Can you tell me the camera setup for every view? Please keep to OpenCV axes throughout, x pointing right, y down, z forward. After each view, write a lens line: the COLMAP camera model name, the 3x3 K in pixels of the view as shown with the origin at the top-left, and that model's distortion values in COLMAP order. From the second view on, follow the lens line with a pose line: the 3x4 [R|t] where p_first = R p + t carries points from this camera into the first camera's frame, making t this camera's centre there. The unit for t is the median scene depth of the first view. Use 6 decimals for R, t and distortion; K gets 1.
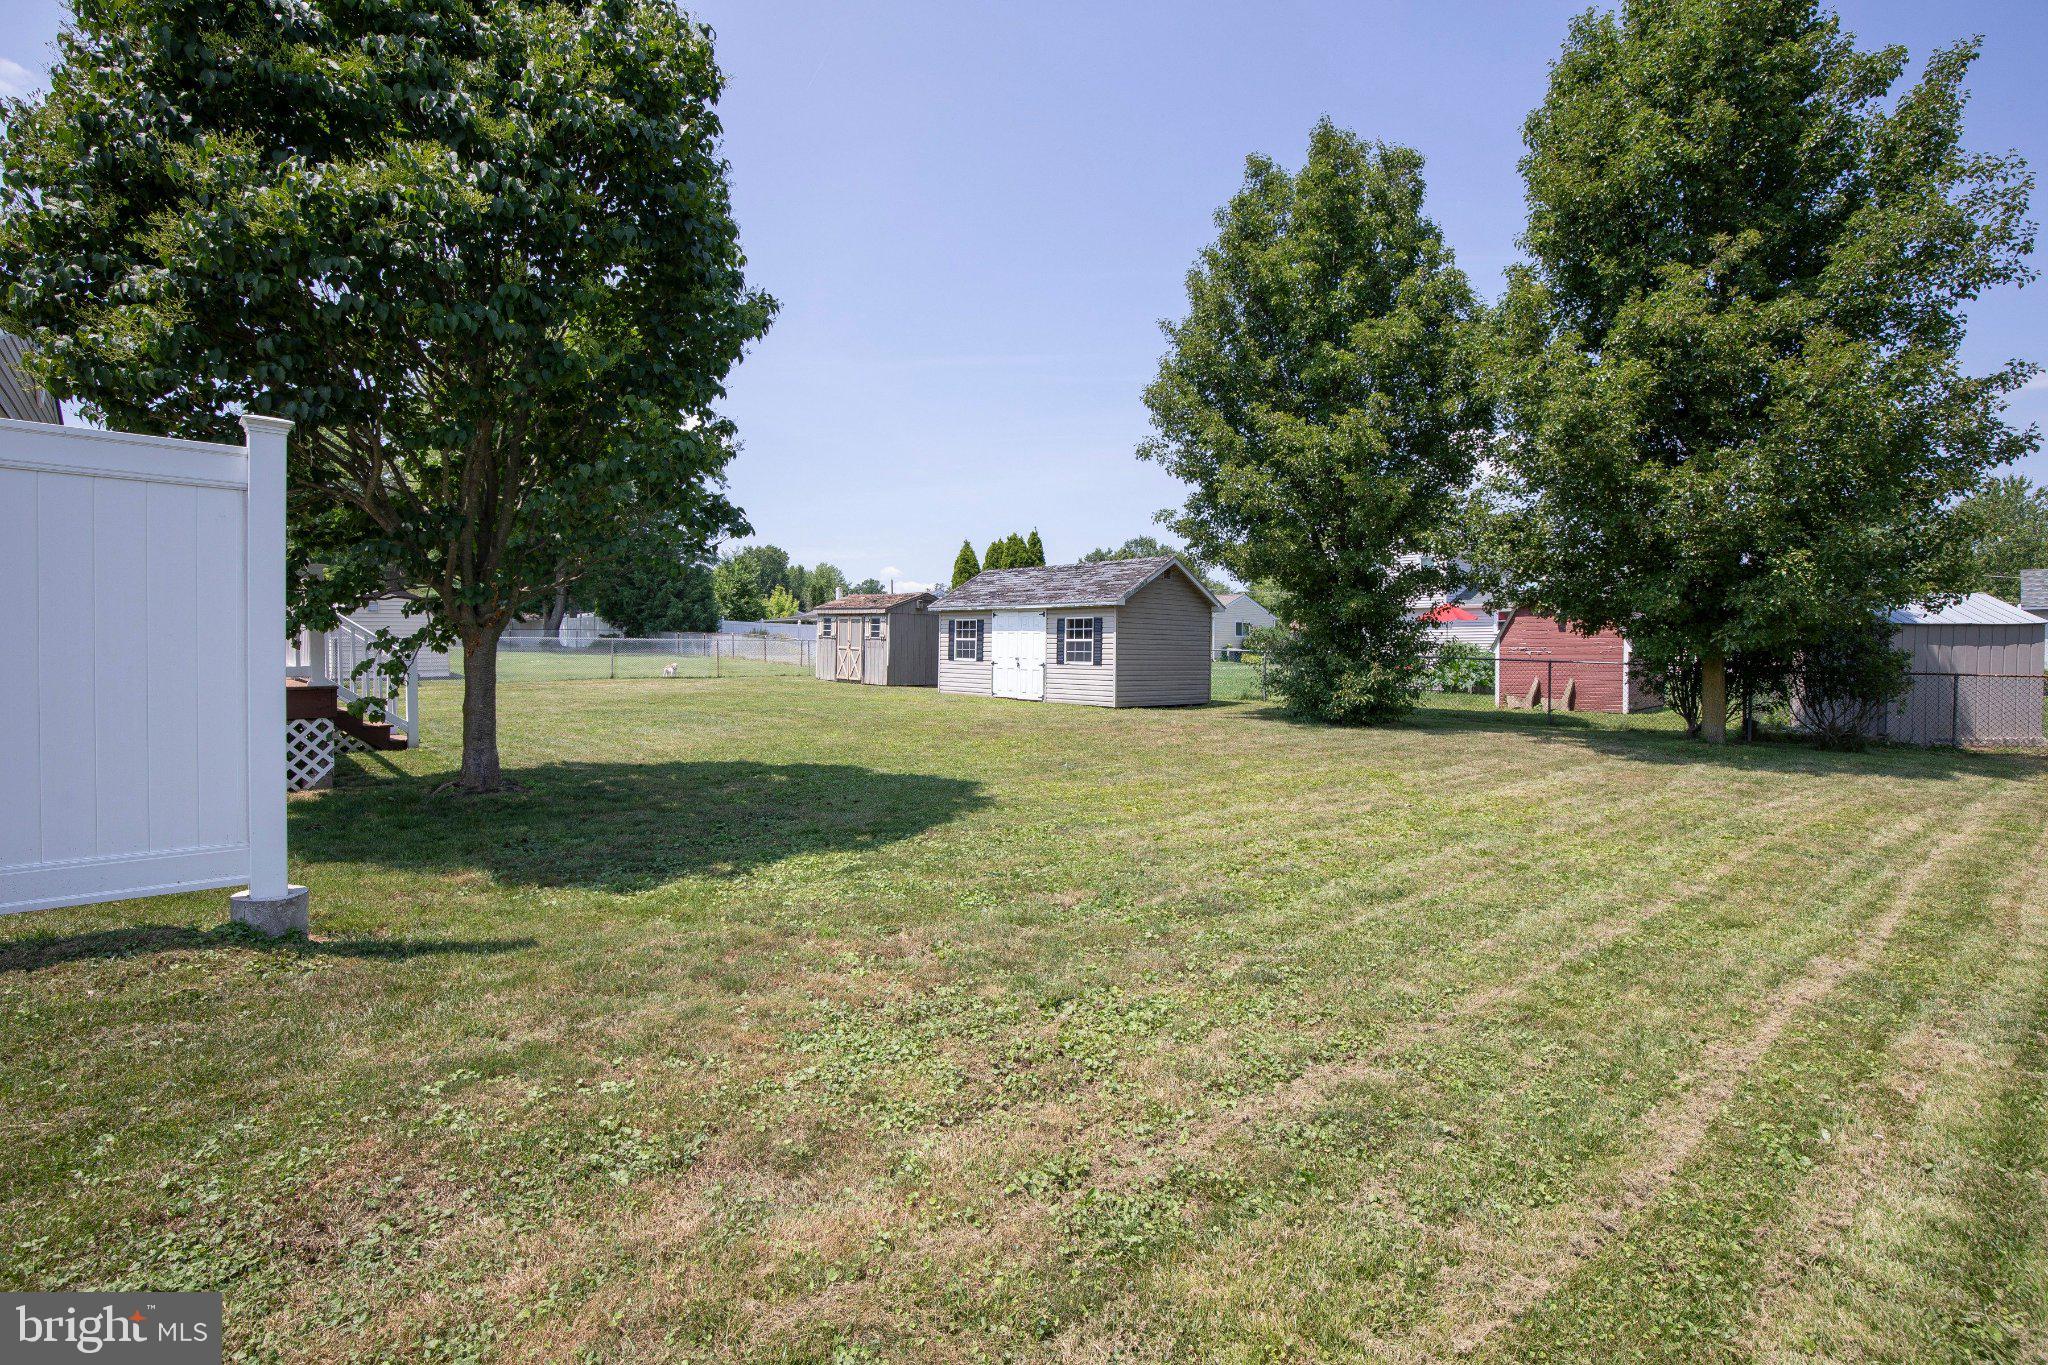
lens RADIAL K [[938.1, 0, 1031.7], [0, 938.1, 675.2], [0, 0, 1]] dist [-0.030692, 0.000424]
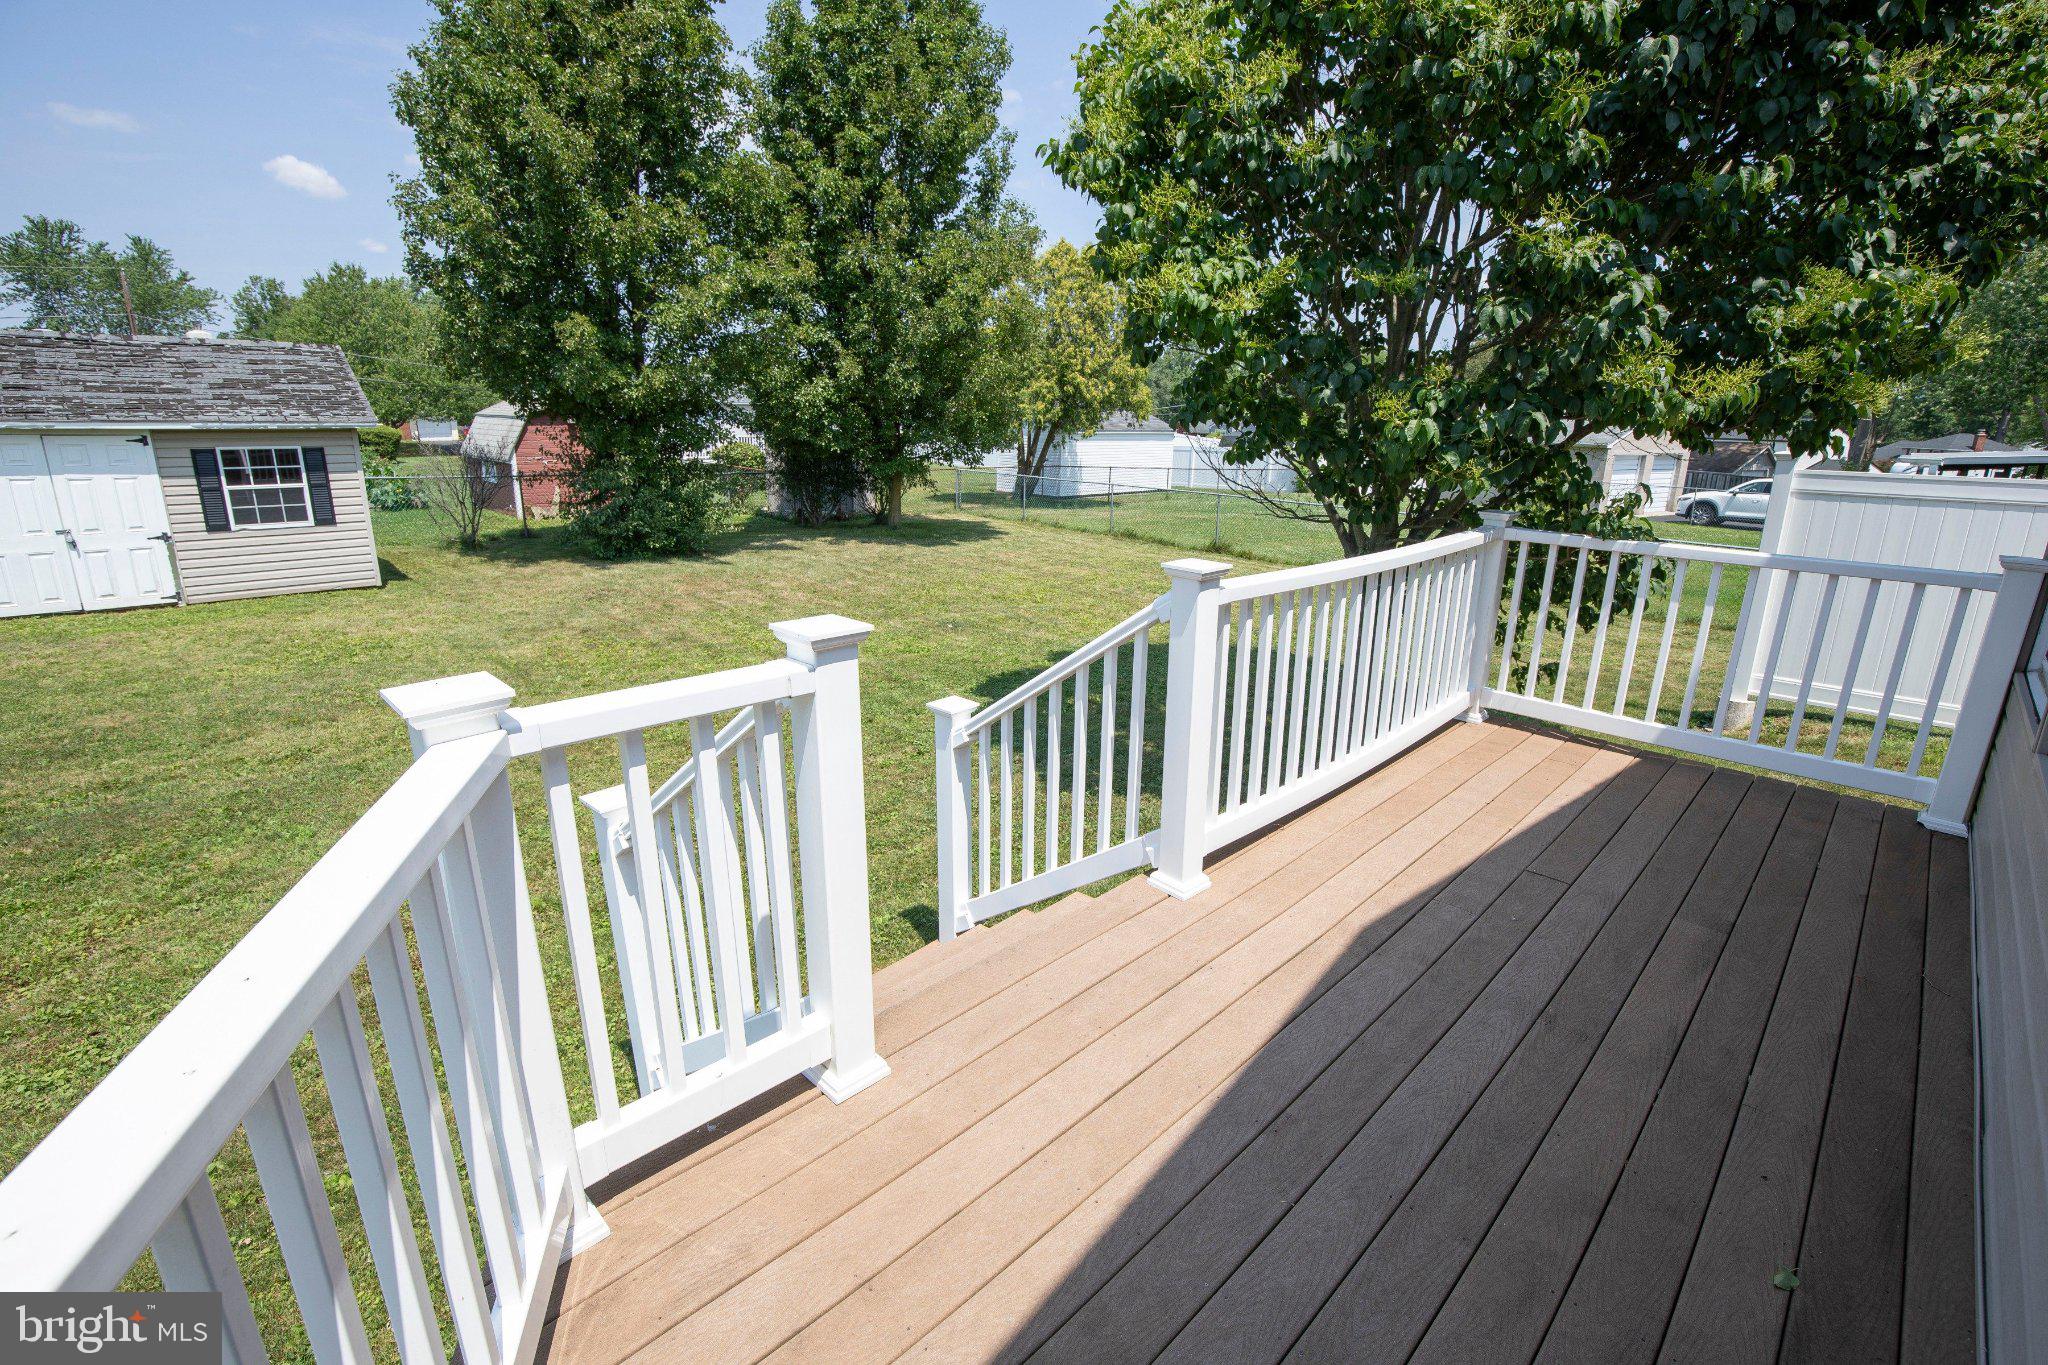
lens RADIAL K [[940.8, 0, 1029.7], [0, 940.8, 673.8], [0, 0, 1]] dist [-0.034835, 0.007407]
pose [[-0.037643, -0.270284, 0.962045, -0.746438], [0.010388, 0.962569, 0.270837, -0.101700], [-0.999237, 0.020189, -0.033427, 0.731224]]
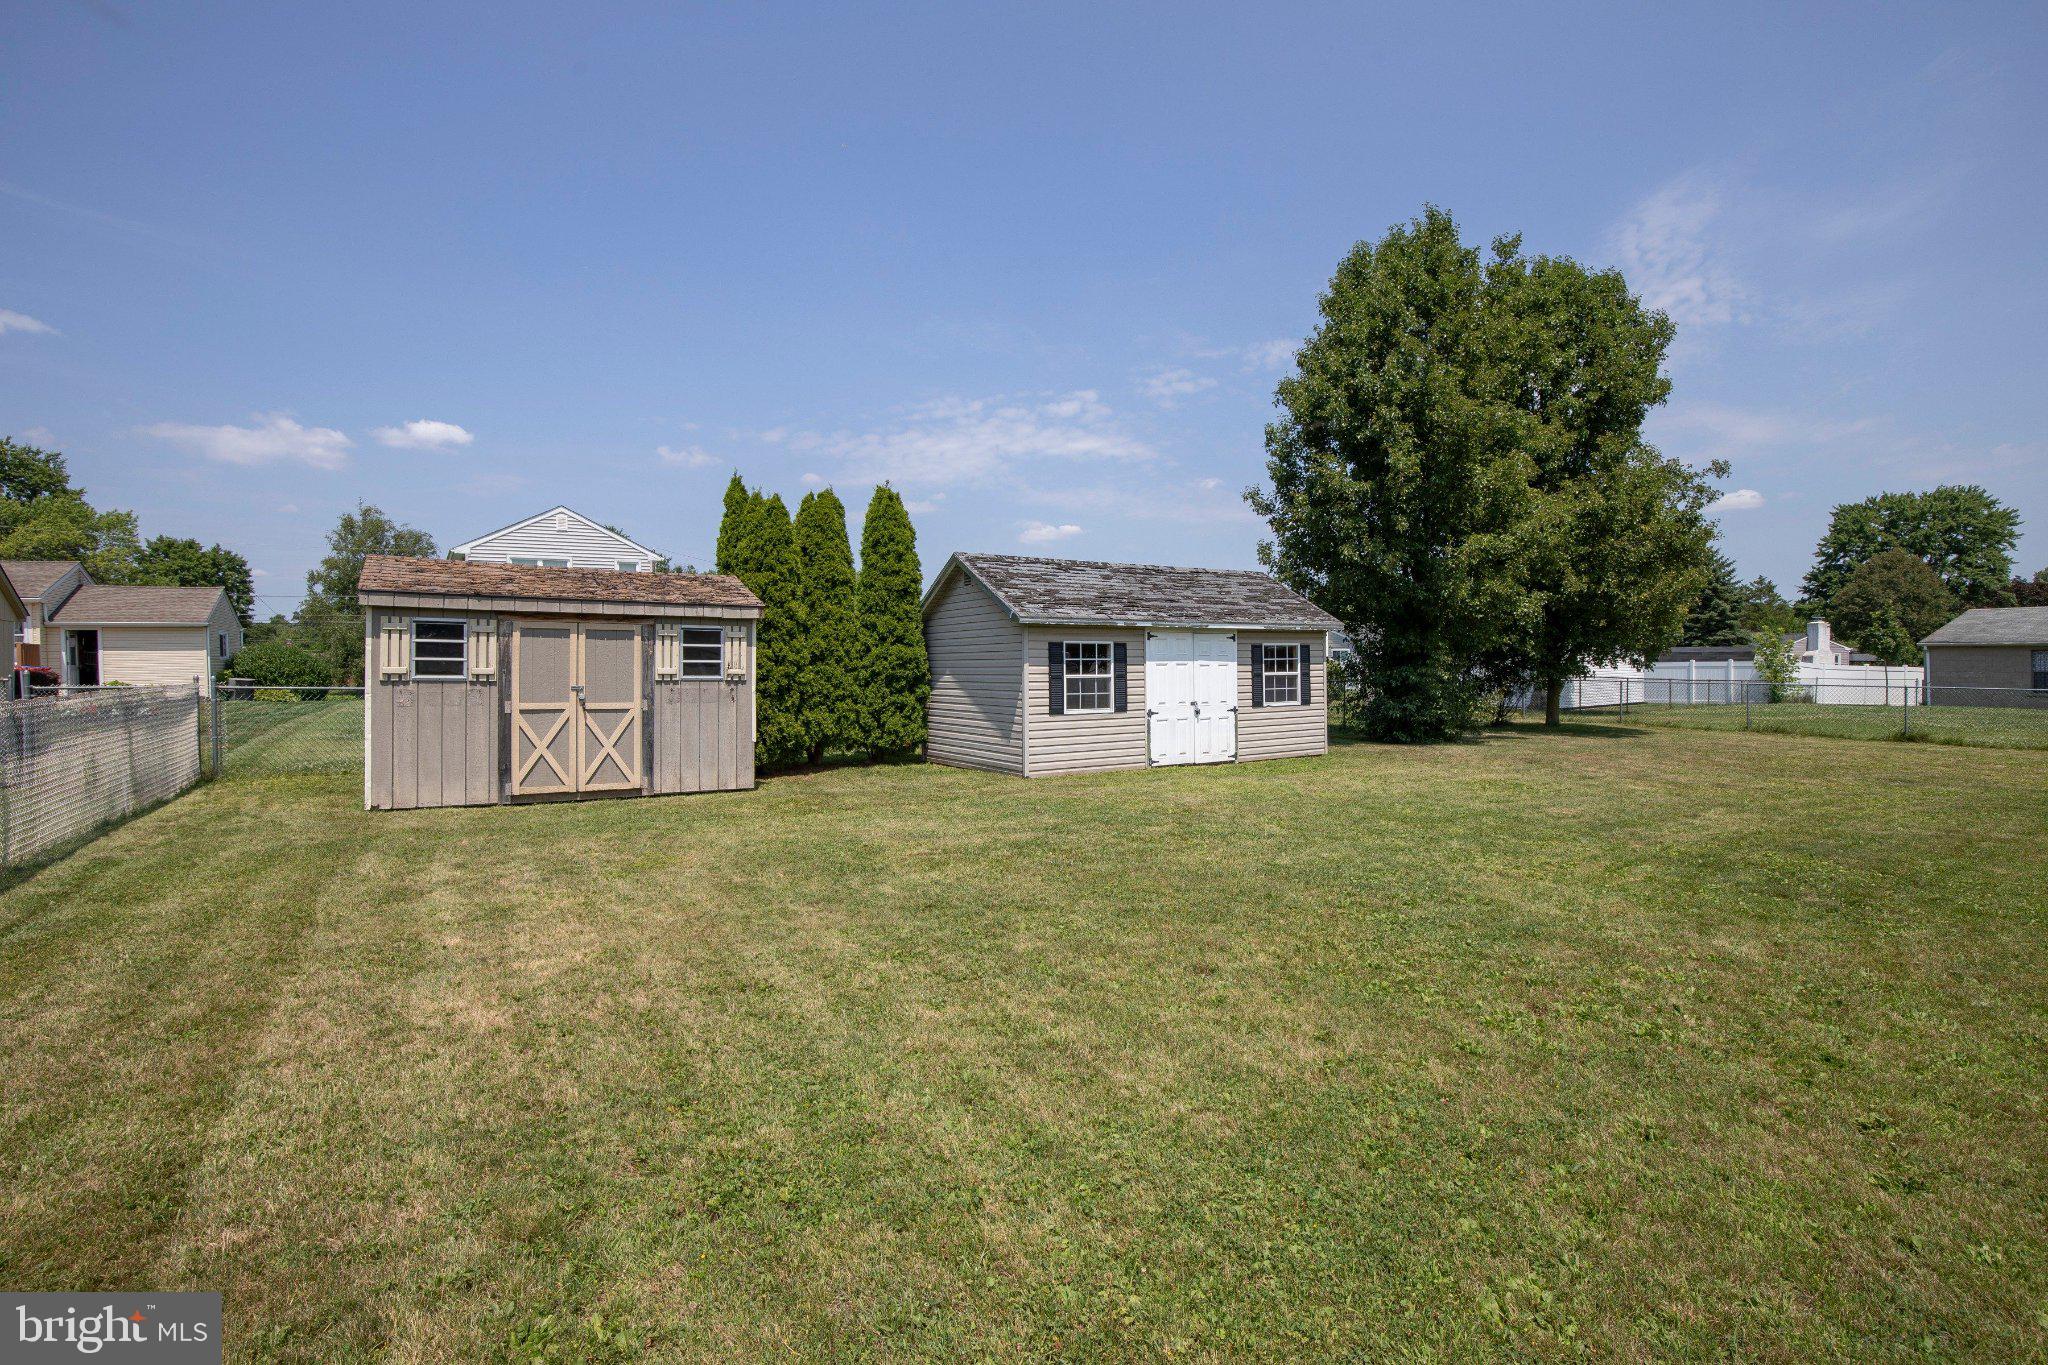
lens RADIAL K [[940.8, 0, 1029.7], [0, 940.8, 673.8], [0, 0, 1]] dist [-0.034835, 0.007407]
pose [[0.185613, -0.023529, 0.982341, -0.986945], [0.039018, 0.999101, 0.016558, -0.077488], [-0.981848, 0.035255, 0.186365, 1.424617]]
